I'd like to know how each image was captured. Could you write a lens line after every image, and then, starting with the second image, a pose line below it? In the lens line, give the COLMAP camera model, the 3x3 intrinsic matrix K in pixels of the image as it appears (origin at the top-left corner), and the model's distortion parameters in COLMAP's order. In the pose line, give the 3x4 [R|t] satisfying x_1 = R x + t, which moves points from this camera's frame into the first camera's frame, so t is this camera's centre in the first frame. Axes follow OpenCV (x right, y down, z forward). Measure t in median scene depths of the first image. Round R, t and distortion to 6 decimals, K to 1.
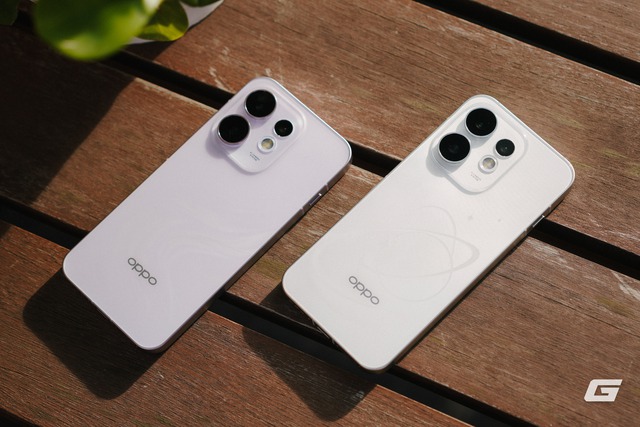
lens RADIAL K [[1459.0, 0, 320.2], [0, 1459.0, 213.1], [0, 0, 1]] dist [0.023490, 0.000000]
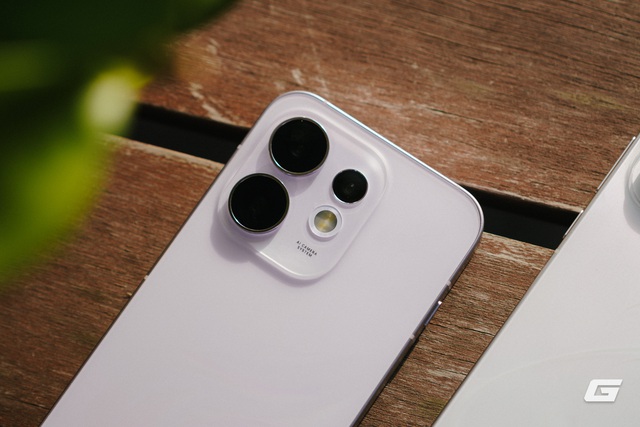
lens RADIAL K [[1459.0, 0, 319.8], [0, 1459.0, 214.1], [0, 0, 1]] dist [0.023490, 0.000000]
pose [[0.986346, -0.160301, 0.037759, -0.057106], [0.153421, 0.977734, 0.143171, -0.124861], [-0.059868, -0.135423, 0.988977, 0.459182]]
